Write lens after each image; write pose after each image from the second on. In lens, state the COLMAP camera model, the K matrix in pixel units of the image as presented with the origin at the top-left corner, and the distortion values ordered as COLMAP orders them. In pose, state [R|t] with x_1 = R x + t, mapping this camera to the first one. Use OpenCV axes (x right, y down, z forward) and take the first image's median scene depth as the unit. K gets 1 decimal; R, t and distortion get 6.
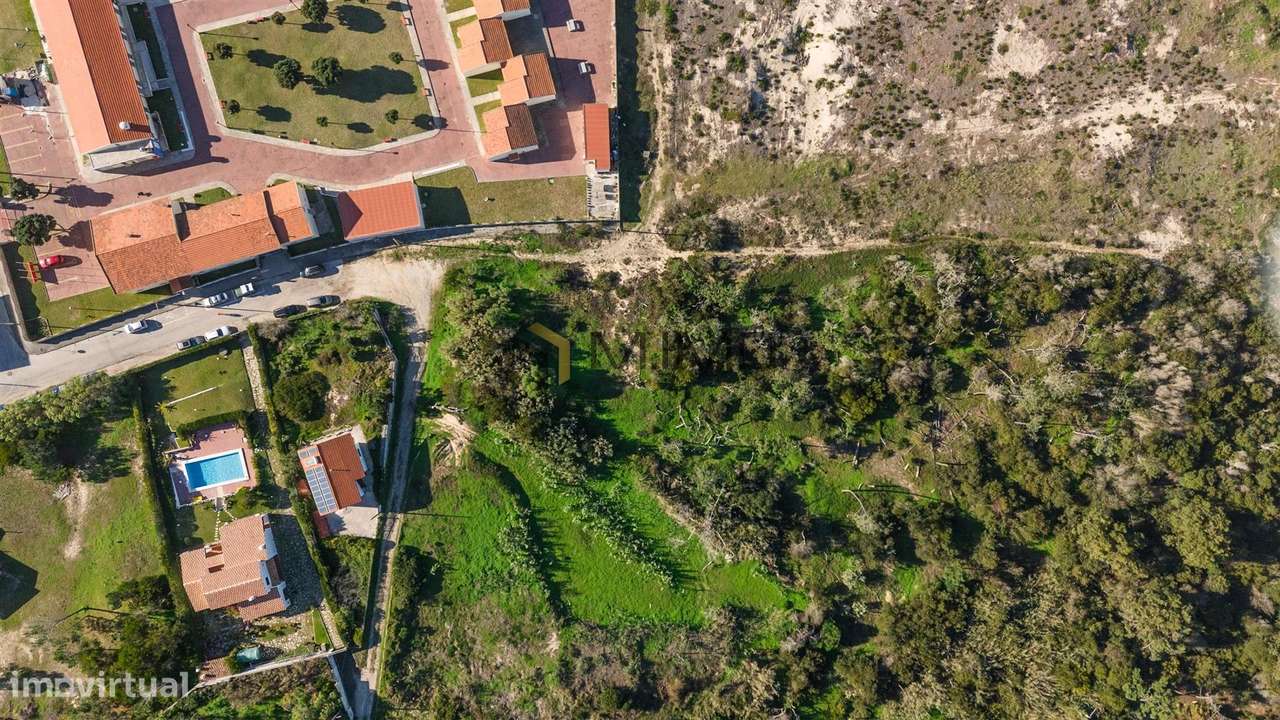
lens RADIAL K [[939.9, 0, 640.0], [0, 939.9, 360.0], [0, 0, 1]] dist [0.080017, -0.036886]
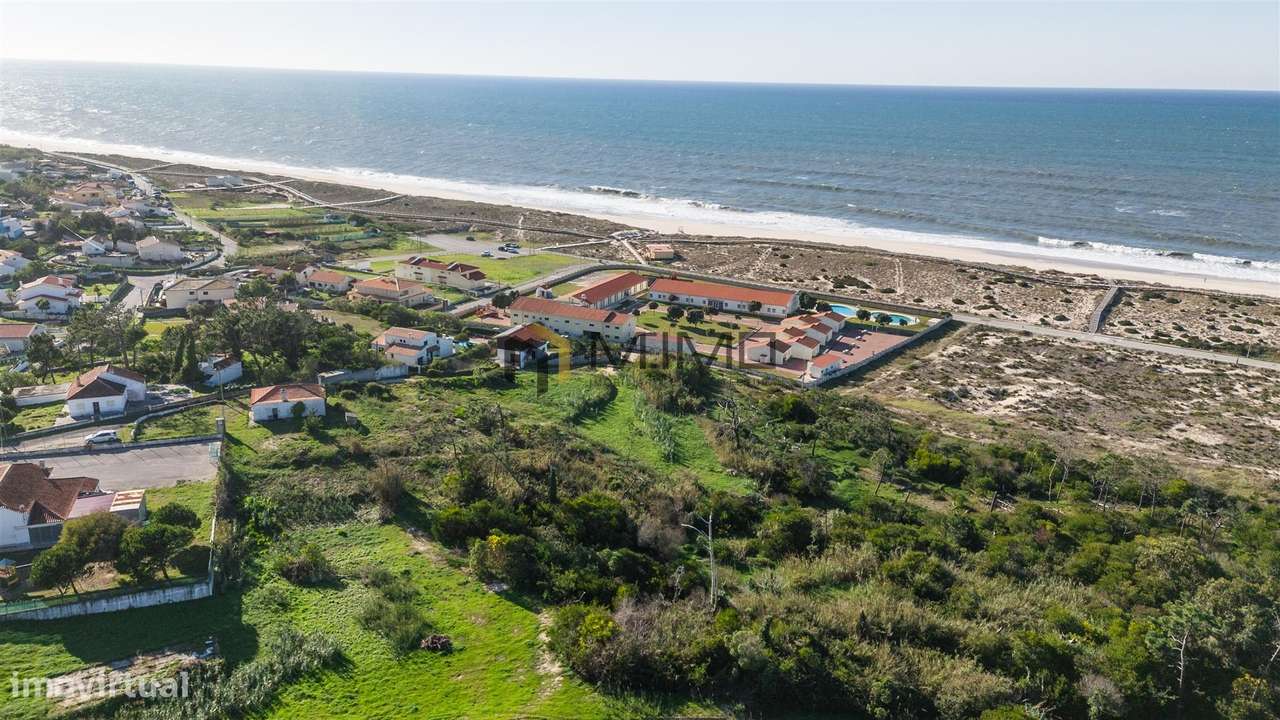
lens RADIAL K [[939.9, 0, 640.0], [0, 939.9, 360.0], [0, 0, 1]] dist [0.080017, -0.036886]
pose [[0.770198, 0.179669, -0.611976, 0.581461], [-0.637242, 0.176455, -0.750191, 0.957940], [-0.026800, 0.967772, 0.250397, 0.659152]]
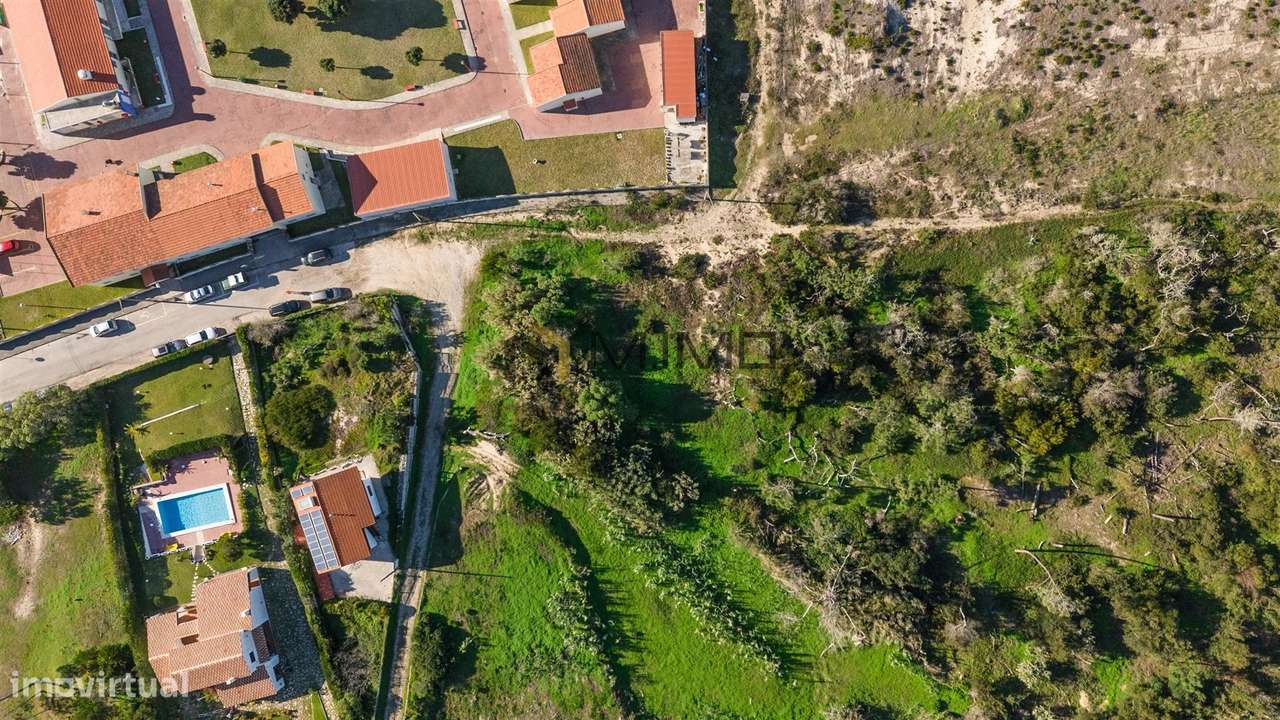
lens RADIAL K [[939.9, 0, 640.0], [0, 939.9, 360.0], [0, 0, 1]] dist [0.080017, -0.036886]
pose [[0.995807, 0.000458, -0.091482, -0.007127], [-0.000614, 0.999998, -0.001679, -0.007243], [0.091481, 0.001728, 0.995805, 0.242856]]
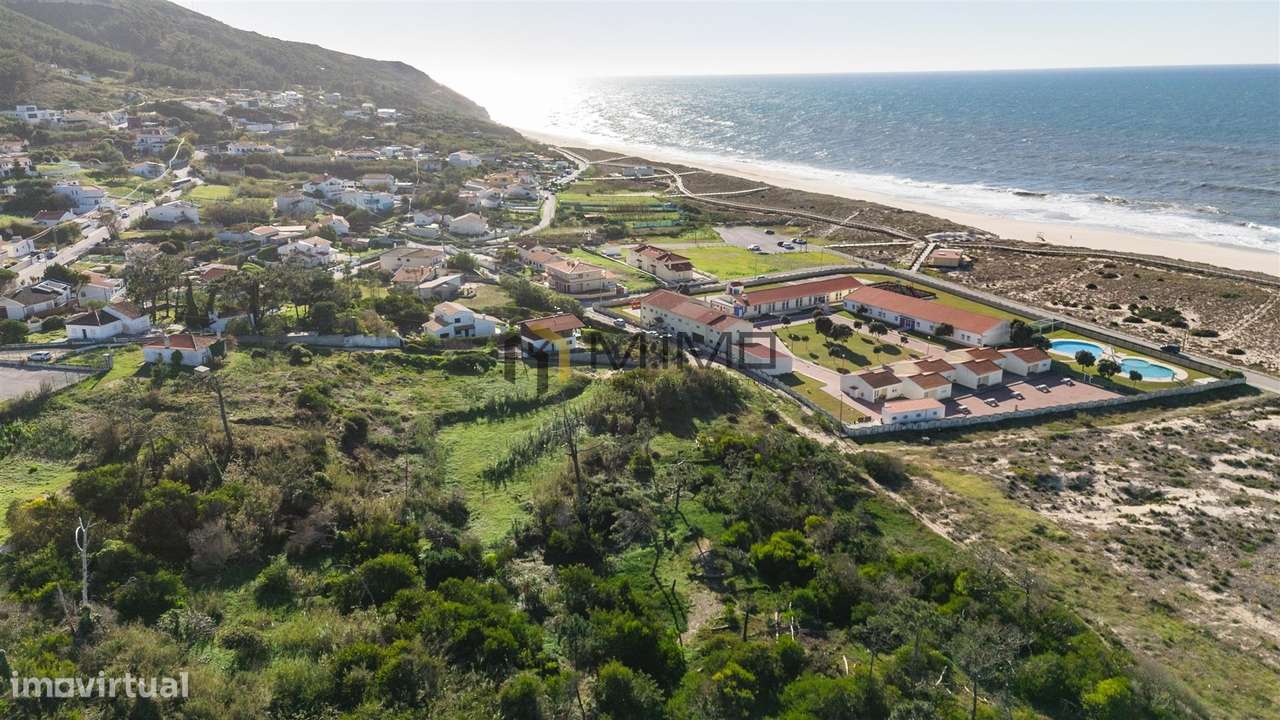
lens RADIAL K [[939.9, 0, 640.0], [0, 939.9, 360.0], [0, 0, 1]] dist [0.080017, -0.036886]
pose [[0.280025, 0.253996, -0.925782, 0.812557], [-0.959889, 0.059912, -0.273904, 0.326948], [-0.014105, 0.965348, 0.260585, 0.682625]]
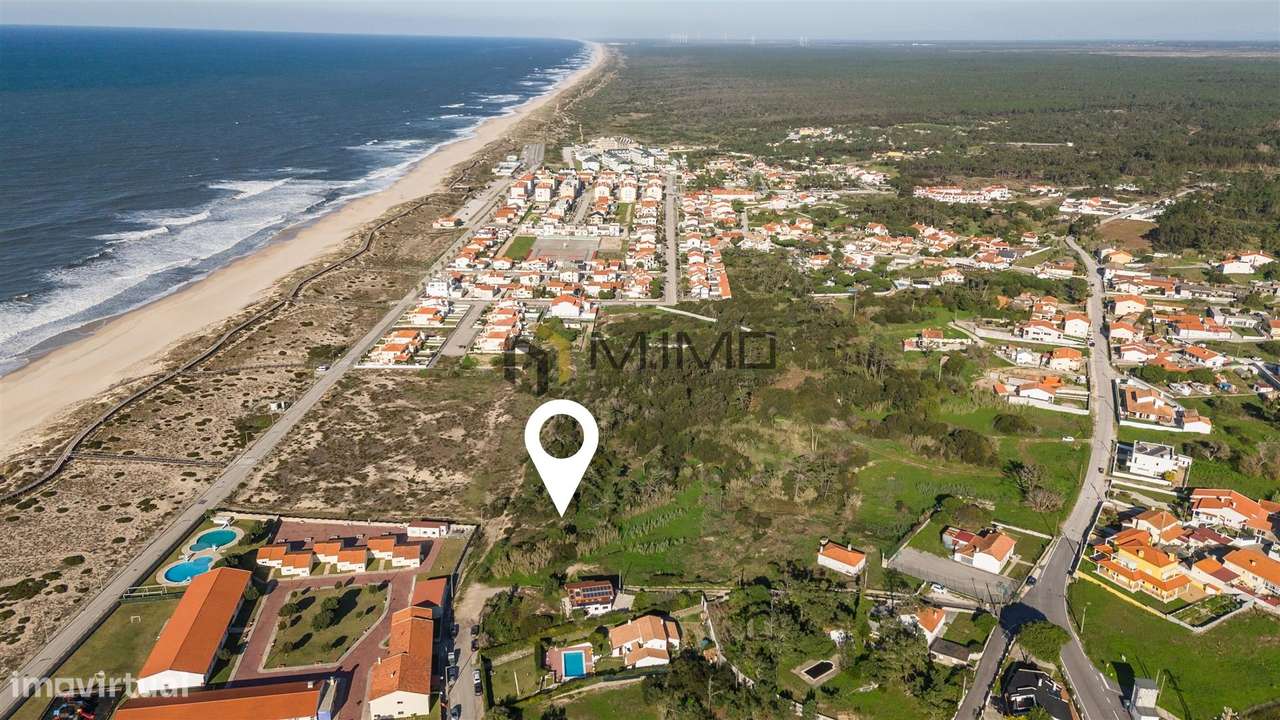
lens RADIAL K [[939.9, 0, 640.0], [0, 939.9, 360.0], [0, 0, 1]] dist [0.080017, -0.036886]
pose [[0.118001, -0.344720, 0.931259, -1.526882], [0.992895, 0.026458, -0.116017, 0.350827], [0.015354, 0.938332, 0.345393, 0.107654]]
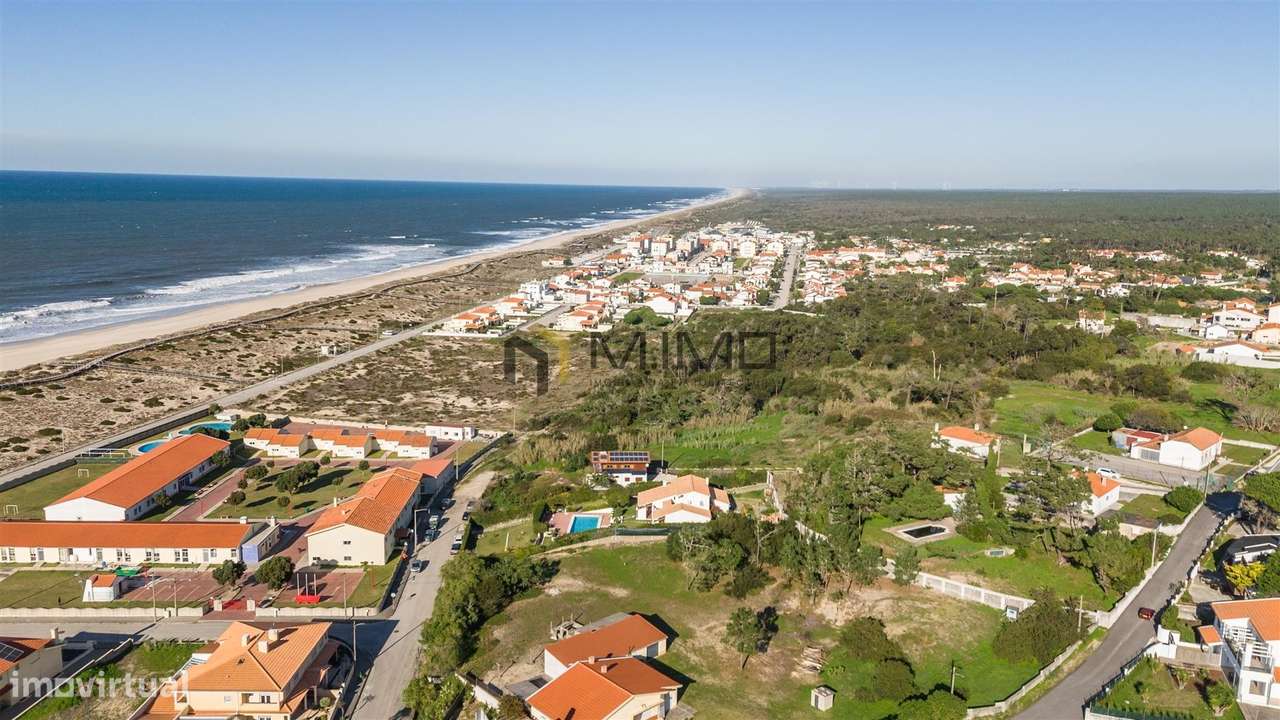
lens RADIAL K [[939.9, 0, 640.0], [0, 939.9, 360.0], [0, 0, 1]] dist [0.080017, -0.036886]
pose [[0.262060, -0.197952, 0.944531, -1.322729], [0.964962, 0.040395, -0.259263, 0.419604], [0.013167, 0.979379, 0.201602, 0.605096]]
